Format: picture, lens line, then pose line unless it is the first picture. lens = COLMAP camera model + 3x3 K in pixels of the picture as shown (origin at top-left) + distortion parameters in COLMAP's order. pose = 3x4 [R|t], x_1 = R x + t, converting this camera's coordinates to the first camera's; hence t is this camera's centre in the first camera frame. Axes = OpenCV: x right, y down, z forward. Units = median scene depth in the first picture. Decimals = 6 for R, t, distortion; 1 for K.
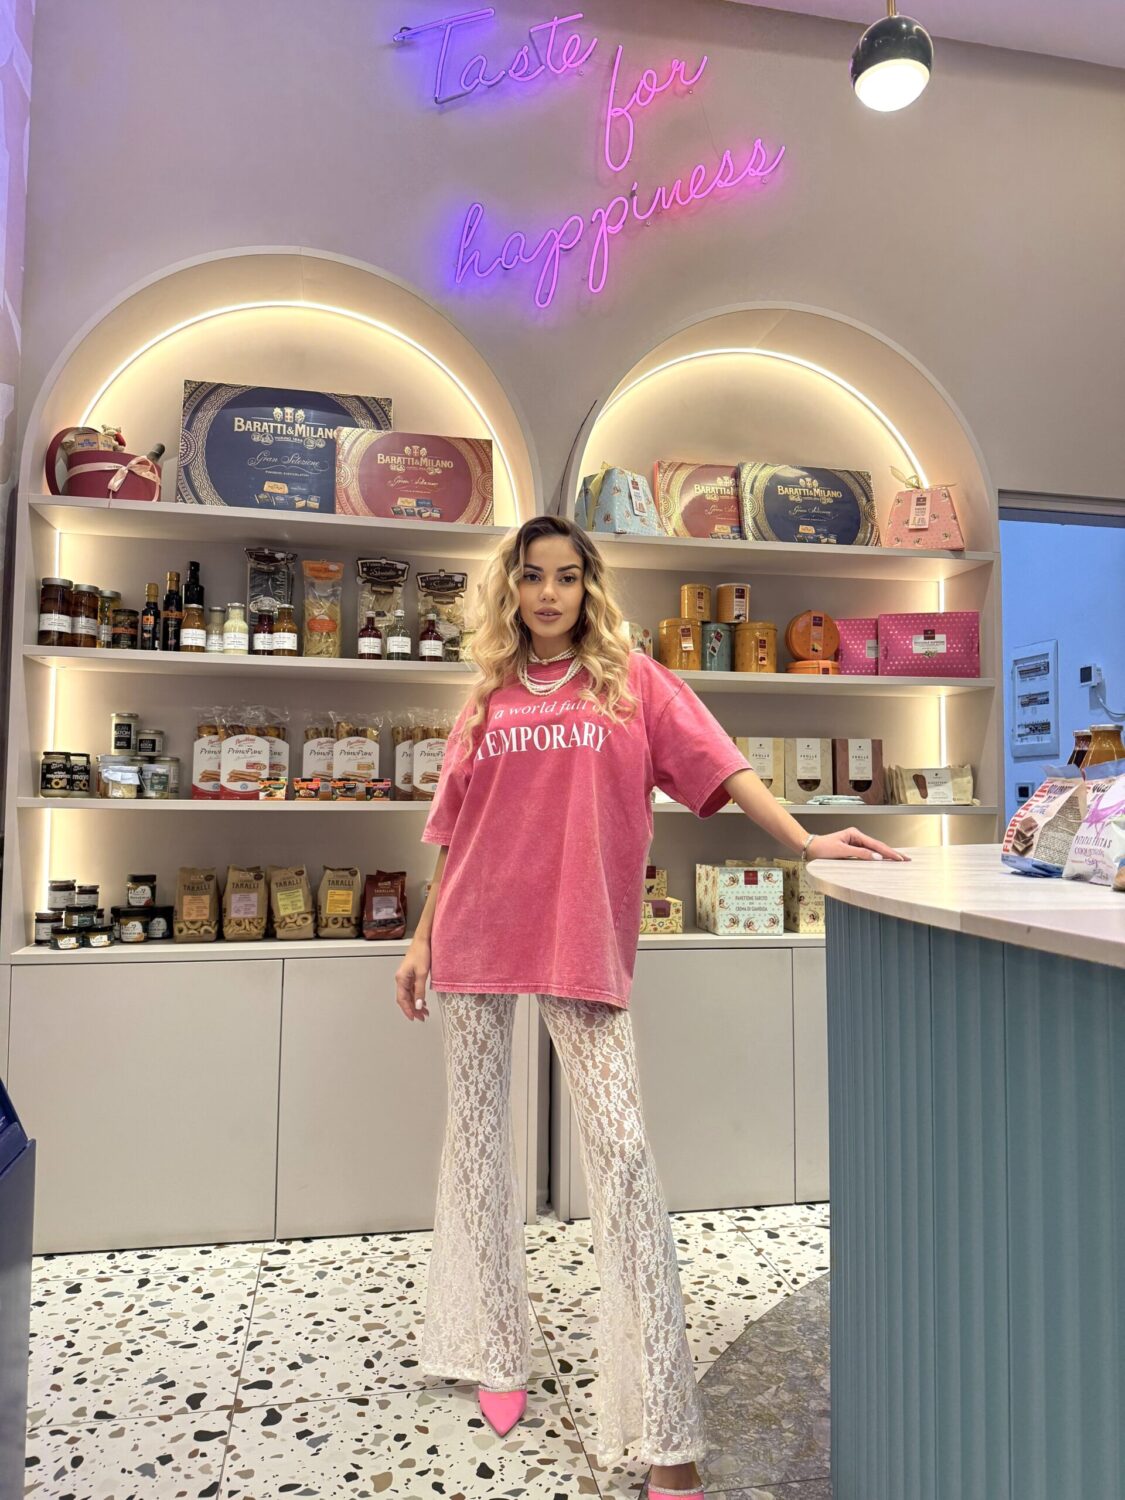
lens RADIAL K [[1048.6, 0, 562.8], [0, 1048.6, 749.9], [0, 0, 1]] dist [0.057088, -0.076573]
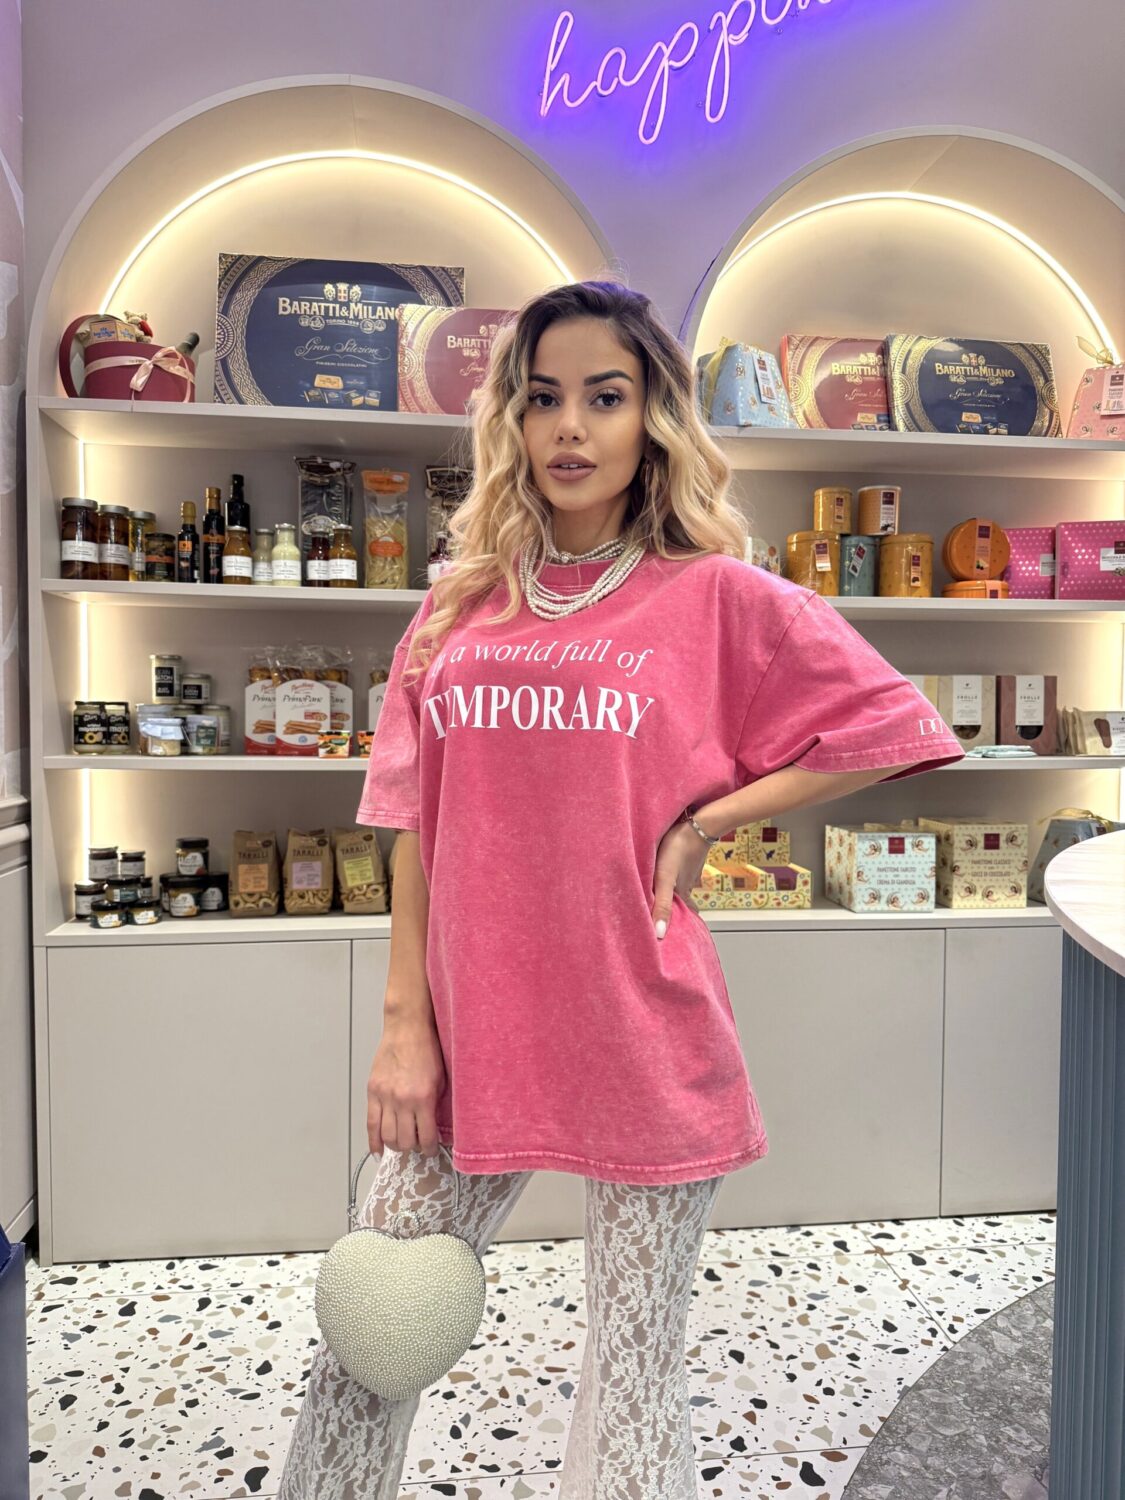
lens RADIAL K [[1059.9, 0, 560.2], [0, 1059.9, 762.3], [0, 0, 1]] dist [0.023871, -0.037907]
pose [[0.997023, 0.000520, -0.077104, -0.024775], [0.006910, 0.995351, 0.096067, -0.029362], [0.076796, -0.096314, 0.992384, 0.155519]]
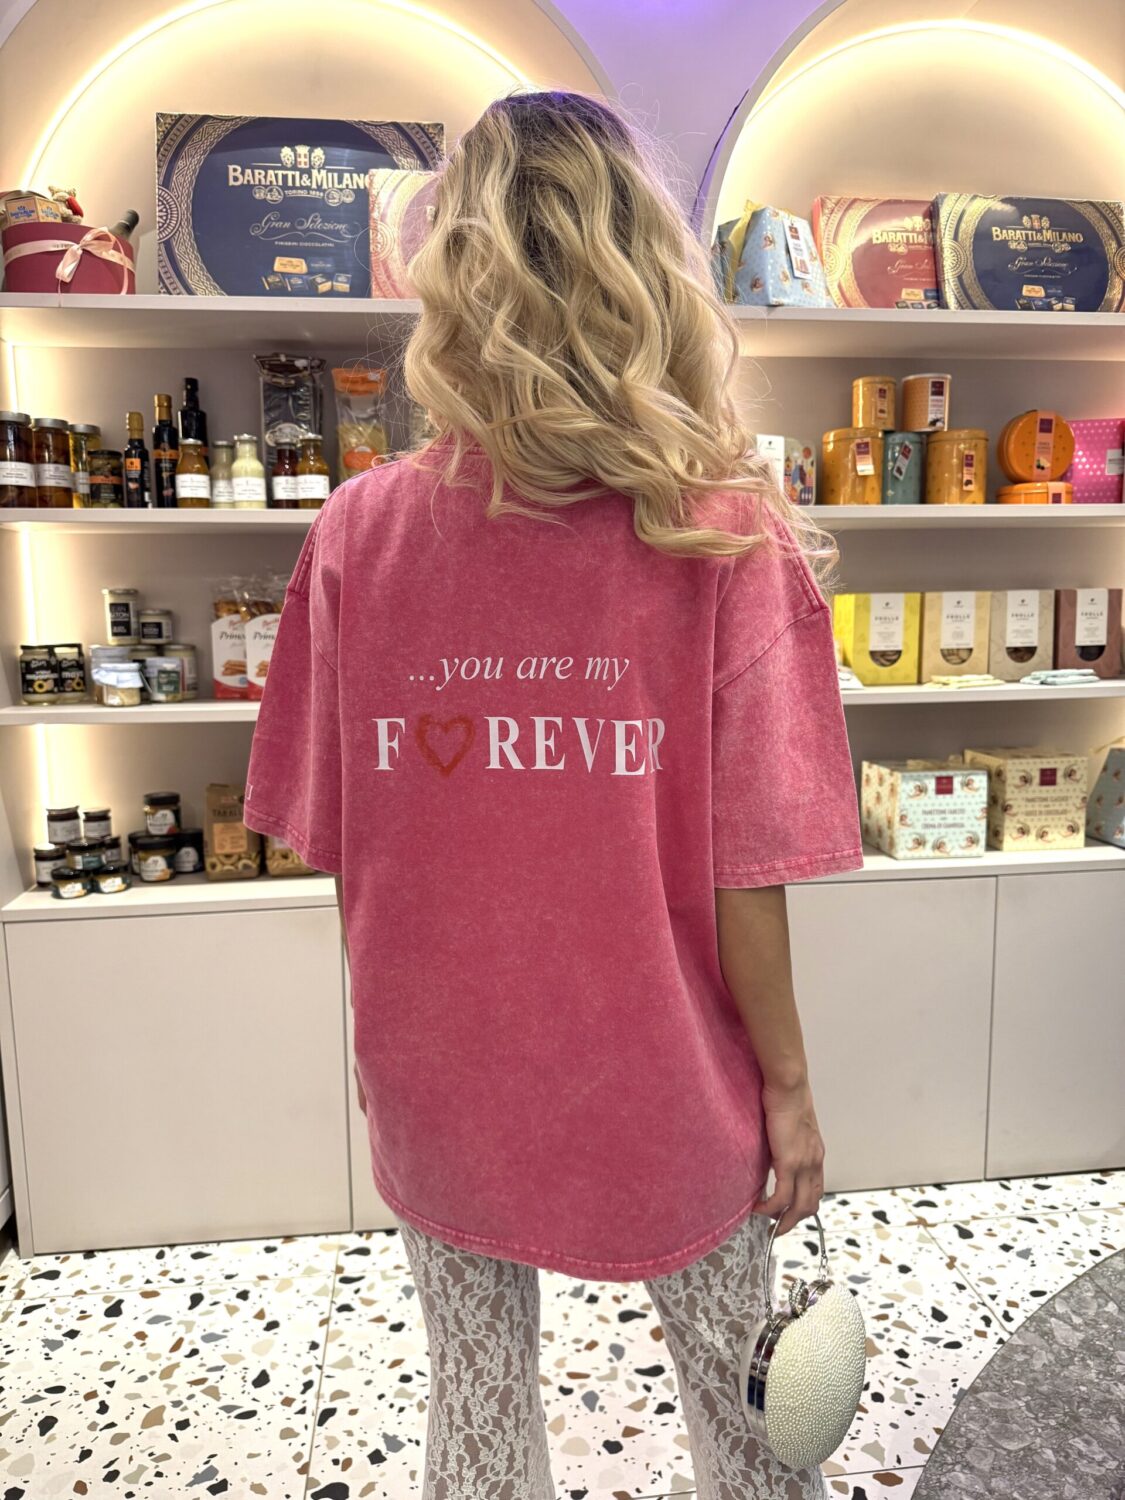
lens RADIAL K [[1070.2, 0, 555.7], [0, 1070.2, 758.0], [0, 0, 1]] dist [-0.002648, -0.007910]
pose [[0.996418, -0.012978, -0.083558, -0.036285], [0.028344, 0.982246, 0.185445, -0.050599], [0.079668, -0.187149, 0.979096, 0.248774]]
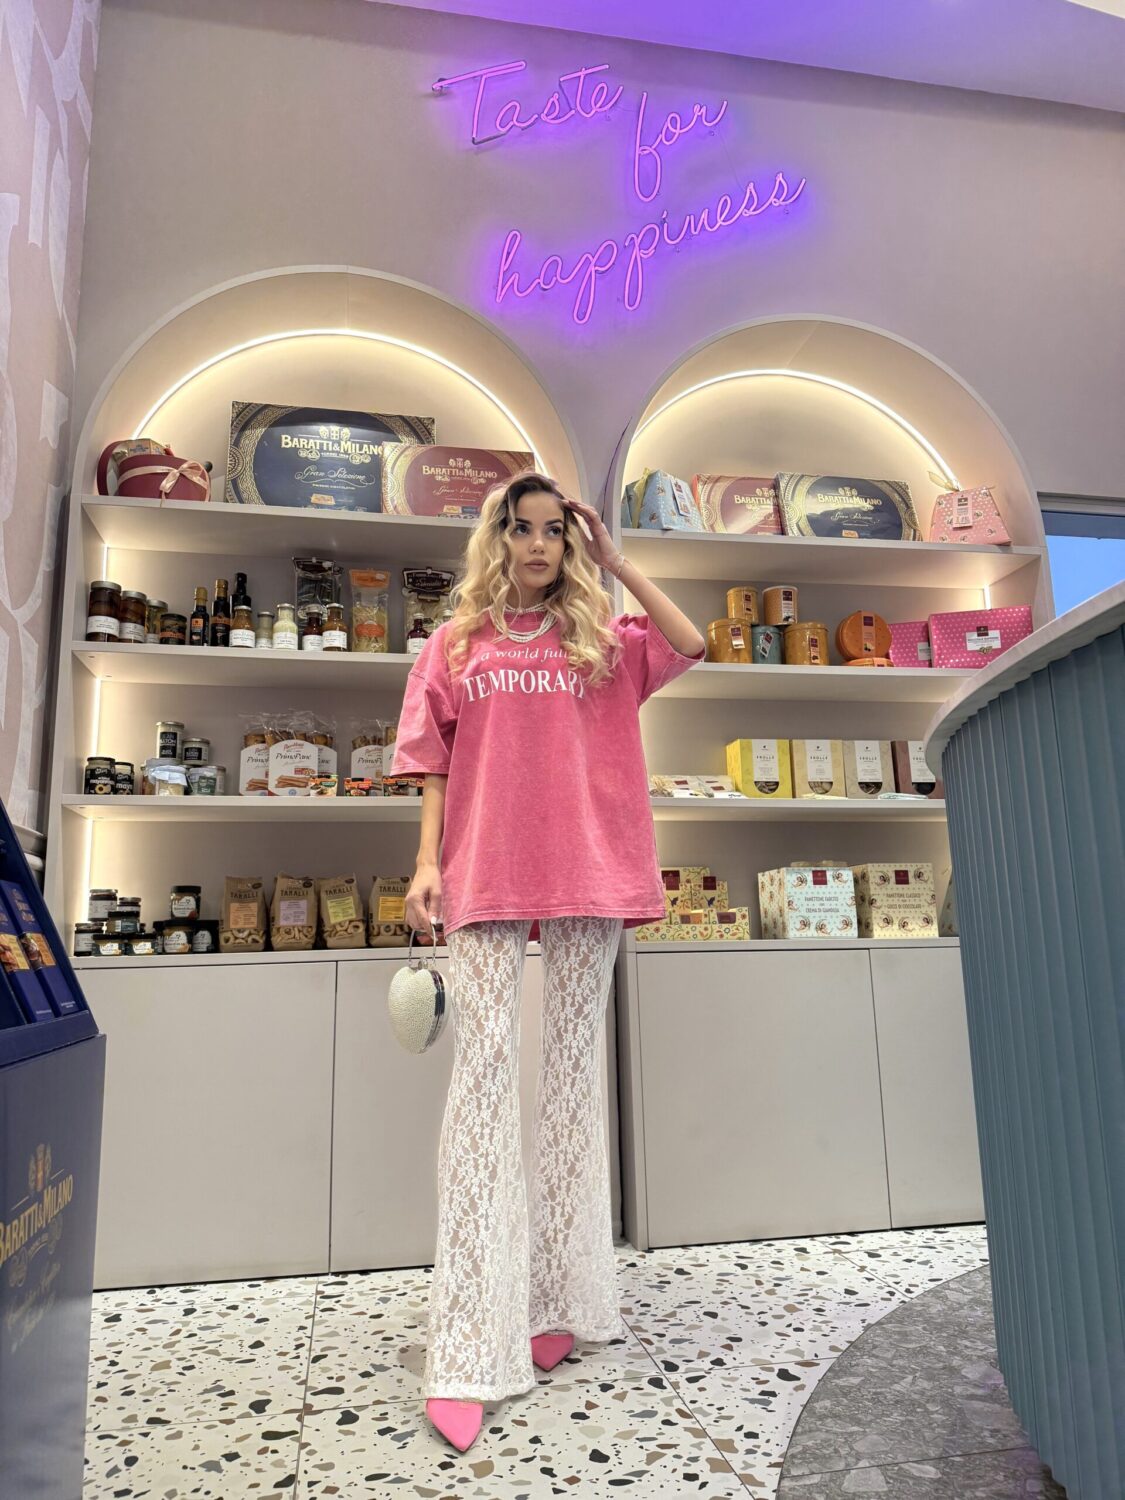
lens RADIAL K [[1048.1, 0, 562.2], [0, 1048.1, 758.6], [0, 0, 1]] dist [0.067785, -0.095016]
pose [[0.999450, -0.032984, -0.003384, -0.051252], [0.032282, 0.991279, -0.127763, 0.139555], [0.007569, 0.127583, 0.991799, 0.038318]]
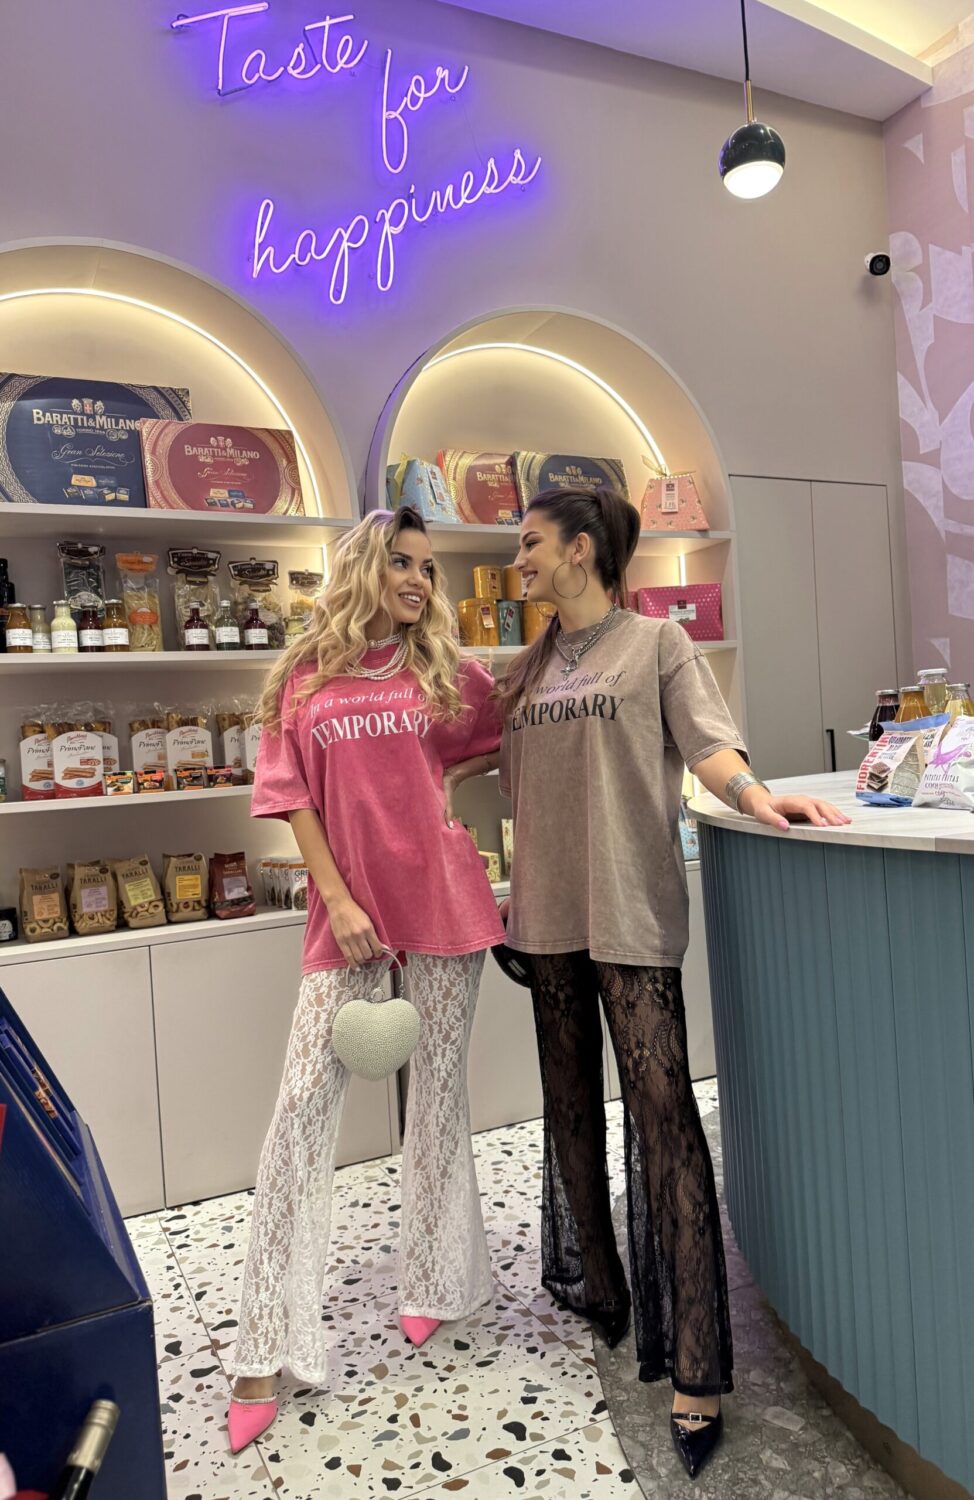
lens RADIAL K [[1046.0, 0, 492.7], [0, 1046.0, 762.3], [0, 0, 1]] dist [0.040663, -0.094233]
pose [[0.963877, -0.074418, 0.255739, -0.182605], [0.060446, 0.996239, 0.062078, -0.023846], [-0.259397, -0.044377, 0.964751, -0.069585]]
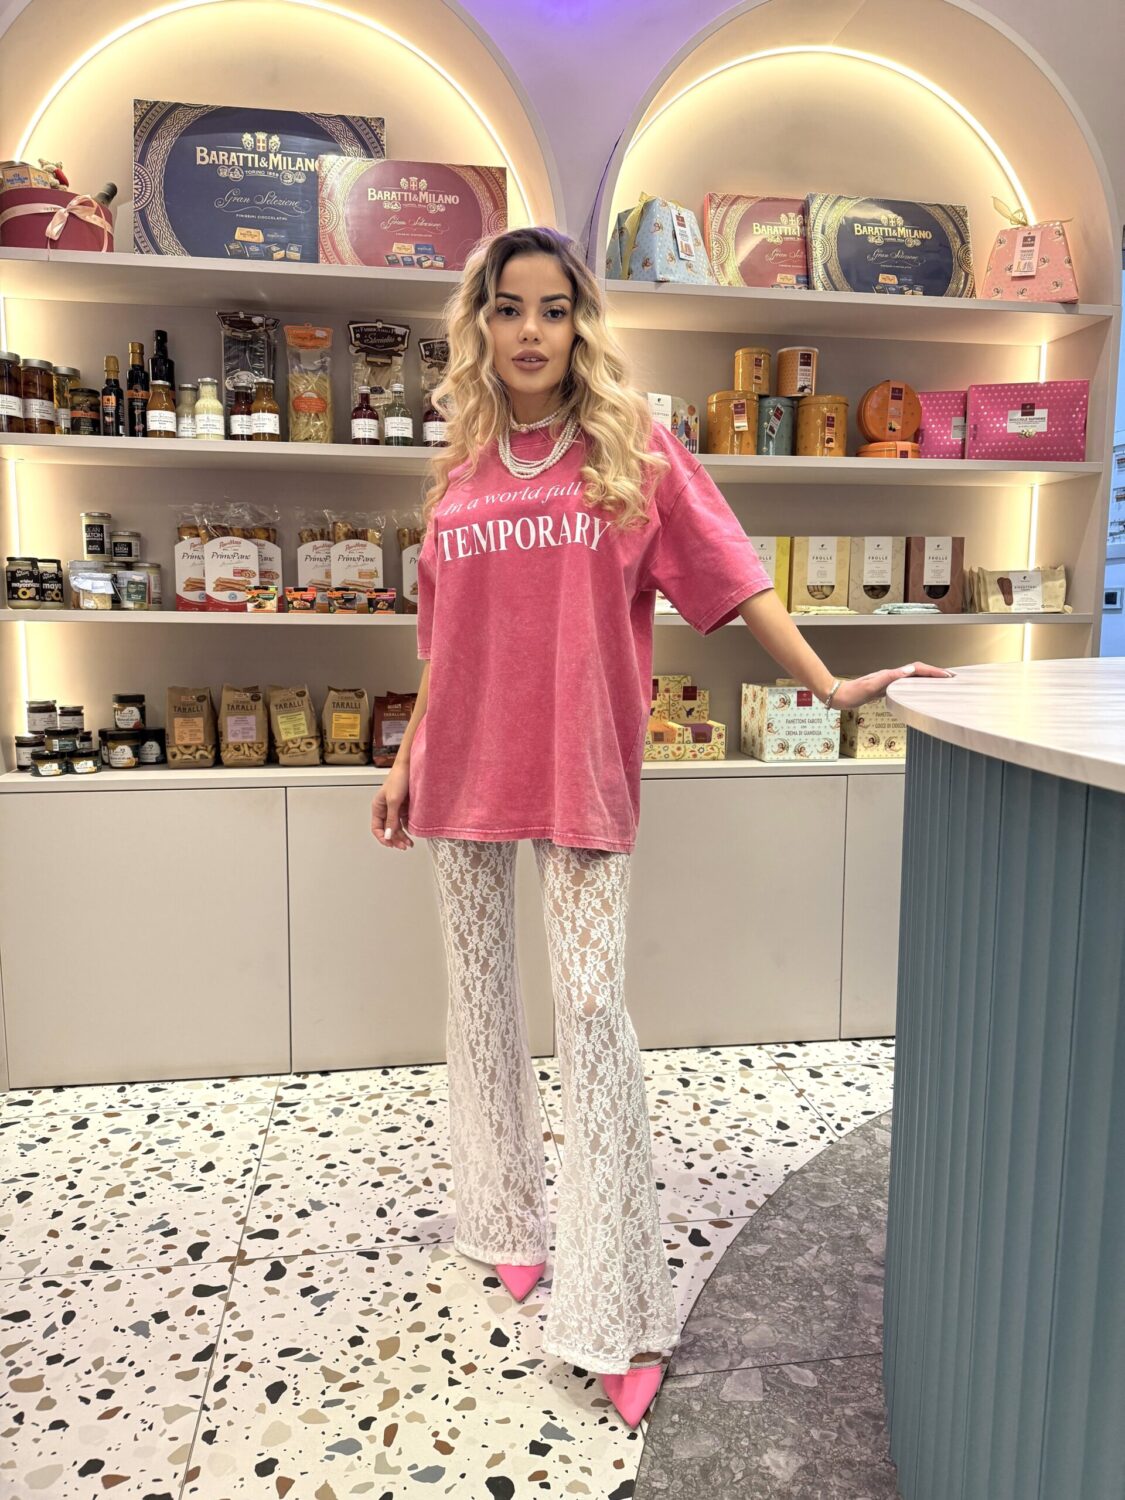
lens RADIAL K [[1058.7, 0, 558.2], [0, 1058.7, 756.5], [0, 0, 1]] dist [0.007727, -0.015805]
pose [[0.998968, 0.000731, -0.045414, 0.012276], [0.007527, 0.983382, 0.181390, 0.008228], [0.044792, -0.181545, 0.982362, 0.115613]]
